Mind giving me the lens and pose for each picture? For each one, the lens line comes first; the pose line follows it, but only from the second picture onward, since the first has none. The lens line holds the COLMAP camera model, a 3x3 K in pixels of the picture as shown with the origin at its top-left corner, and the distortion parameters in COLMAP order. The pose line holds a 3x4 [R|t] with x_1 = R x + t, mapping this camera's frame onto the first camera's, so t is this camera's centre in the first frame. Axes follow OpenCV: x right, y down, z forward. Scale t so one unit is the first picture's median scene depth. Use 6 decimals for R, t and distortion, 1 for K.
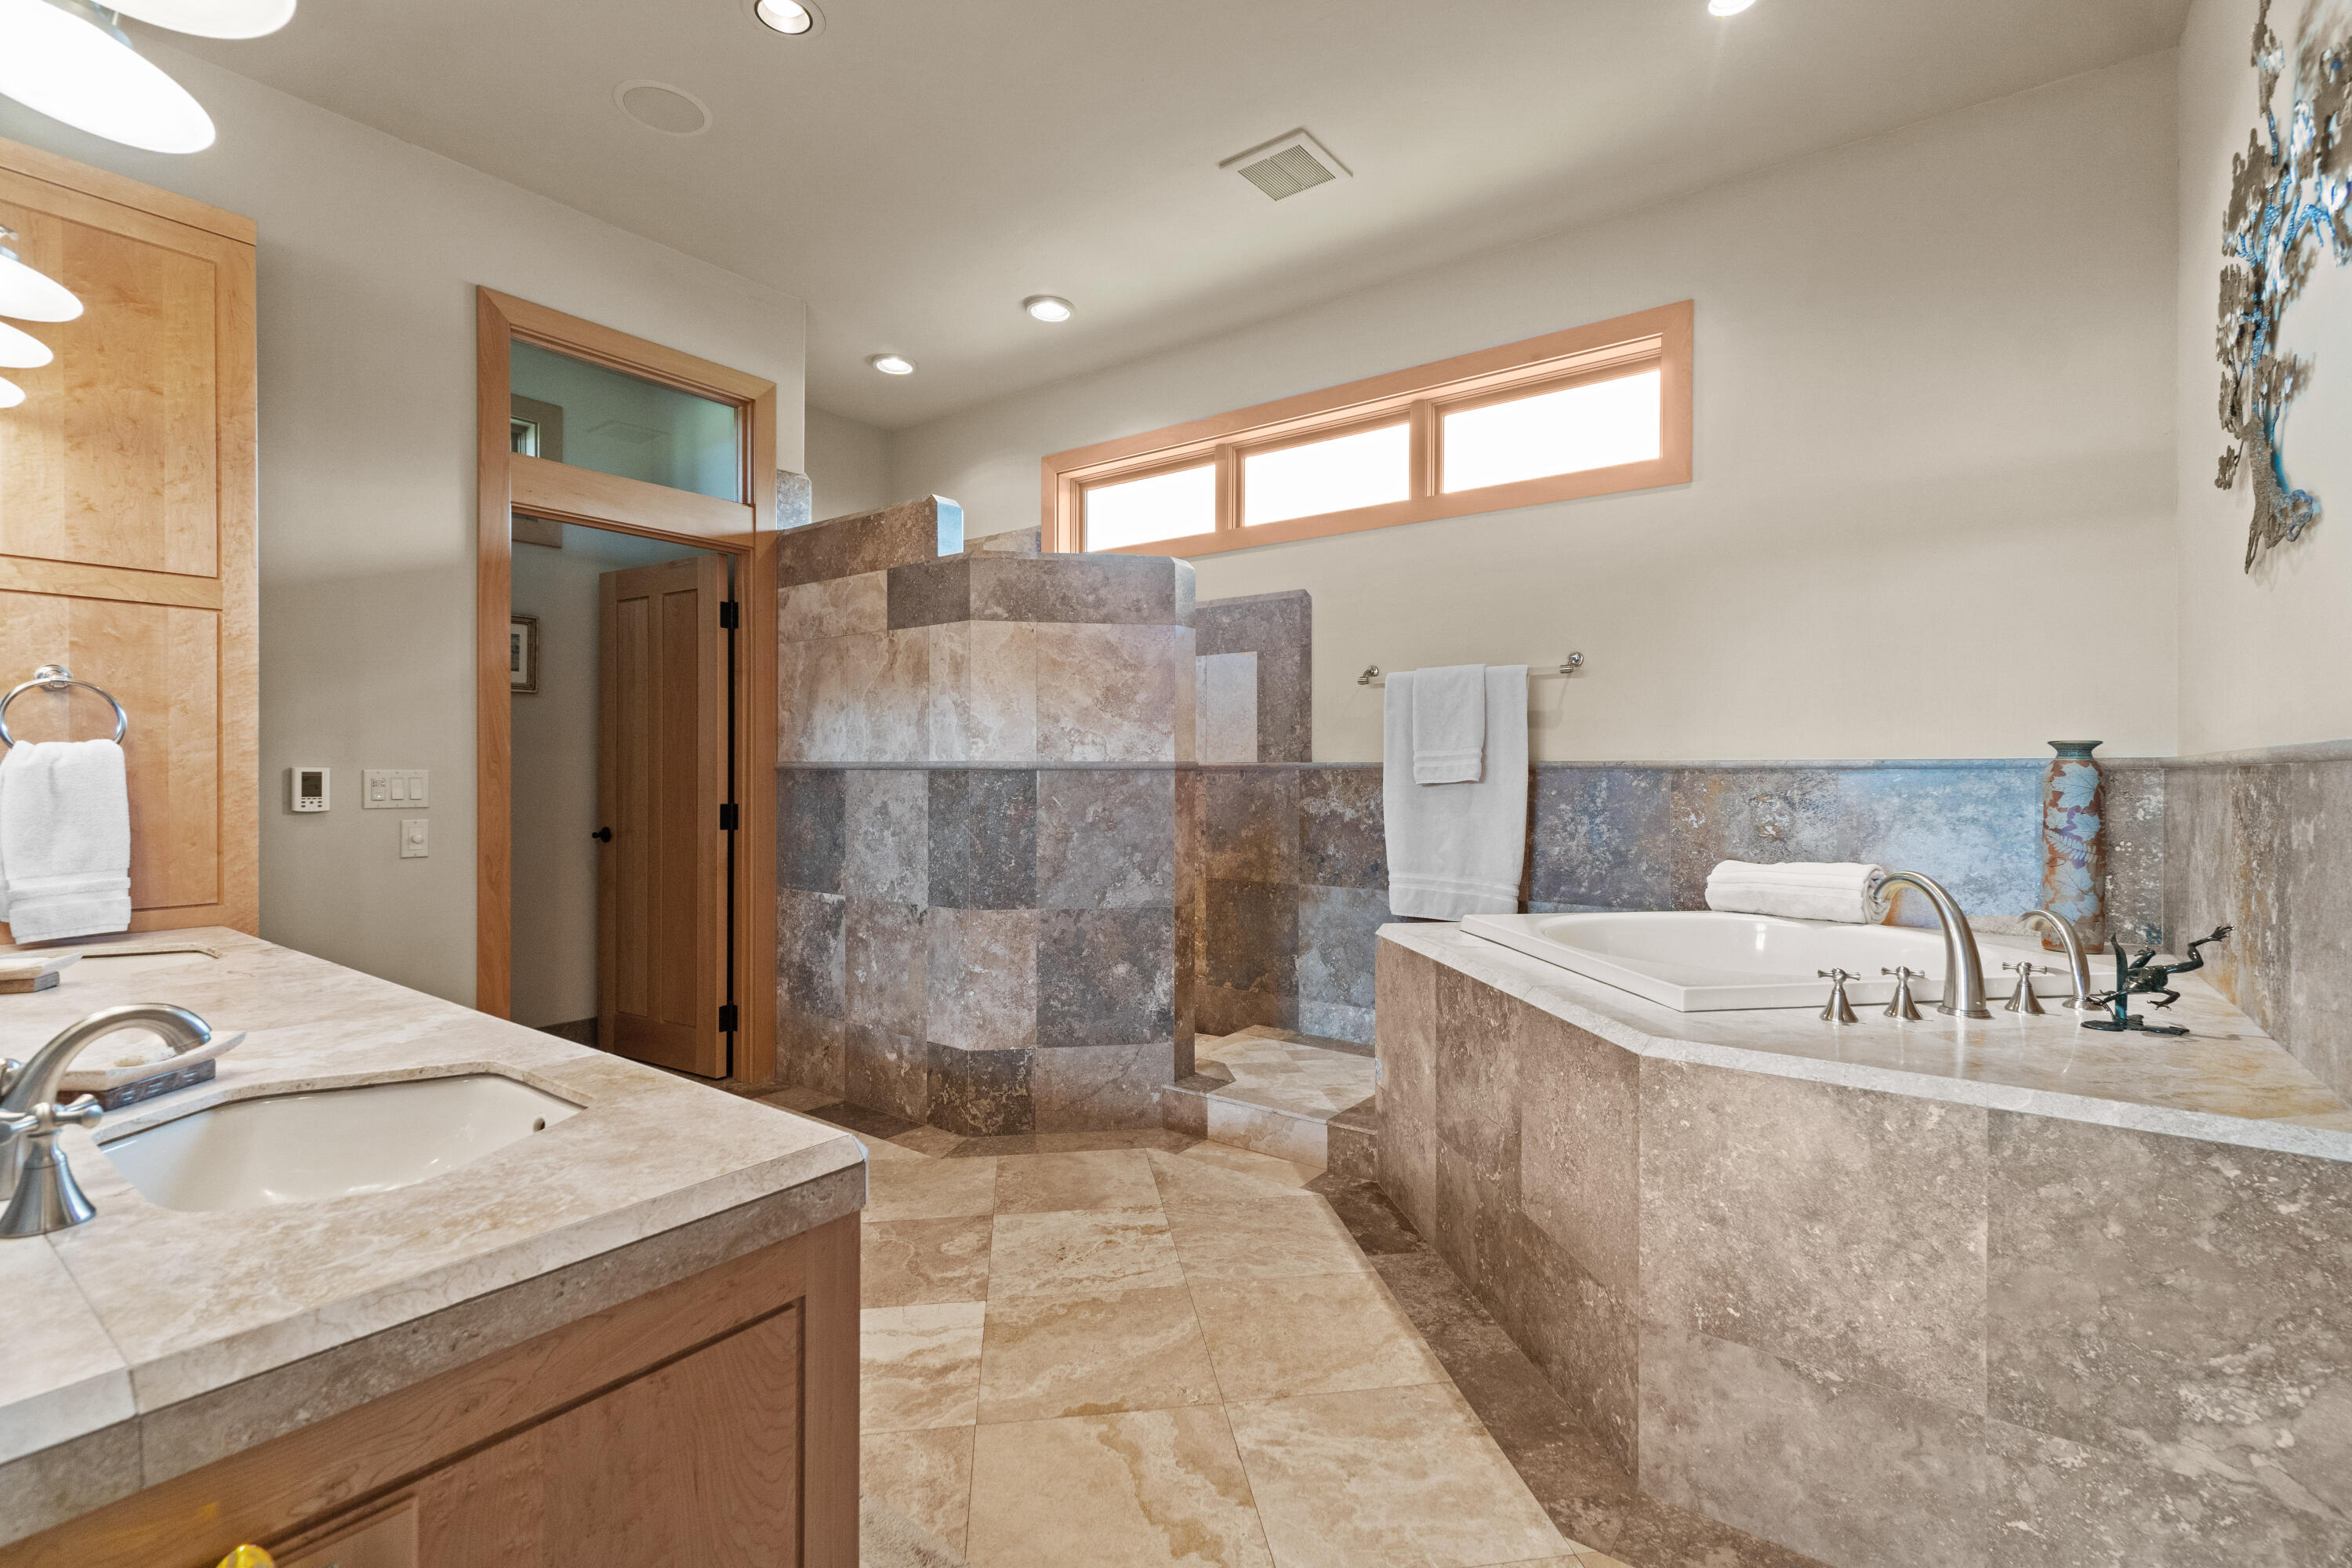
lens RADIAL K [[1021.9, 0, 1177.8], [0, 1021.9, 783.3], [0, 0, 1]] dist [-0.001526, -0.000077]
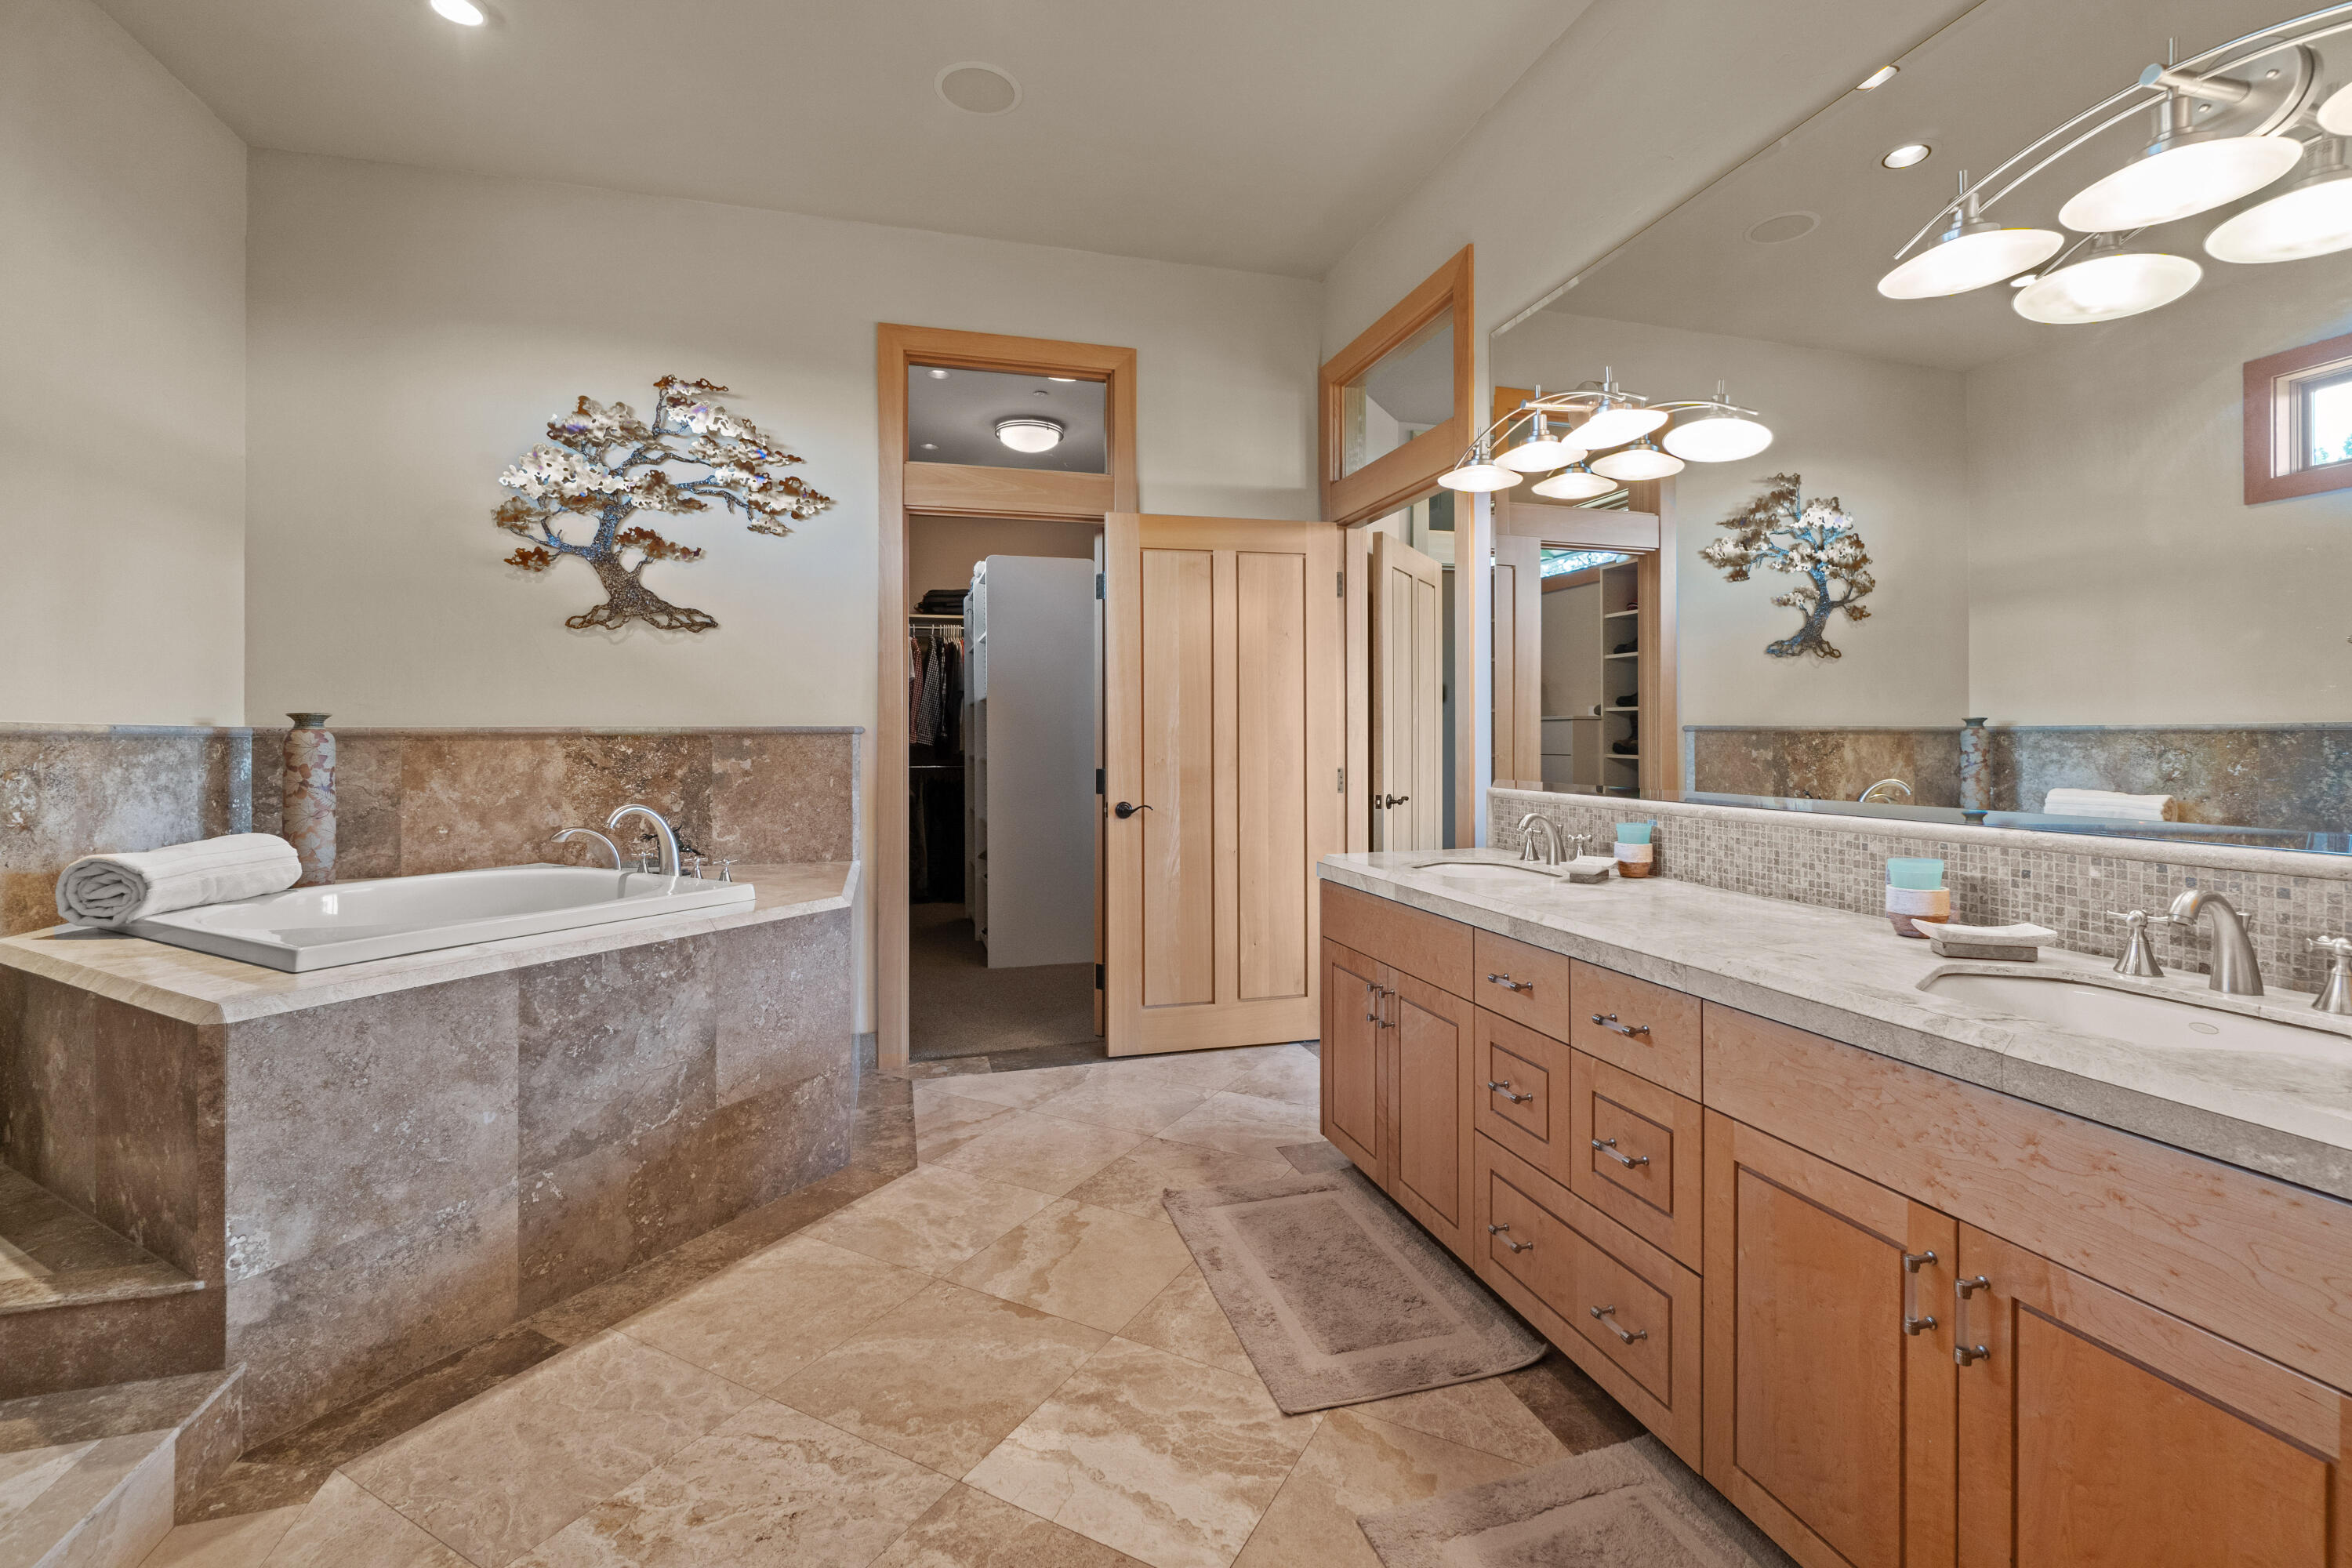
lens RADIAL K [[1021.9, 0, 1175.5], [0, 1021.9, 737.4], [0, 0, 1]] dist [-0.001526, -0.000077]
pose [[-0.785670, 0.001368, 0.618644, -0.665173], [0.006296, 0.999963, 0.005784, -0.013976], [-0.618614, 0.008440, -0.785650, 1.301404]]
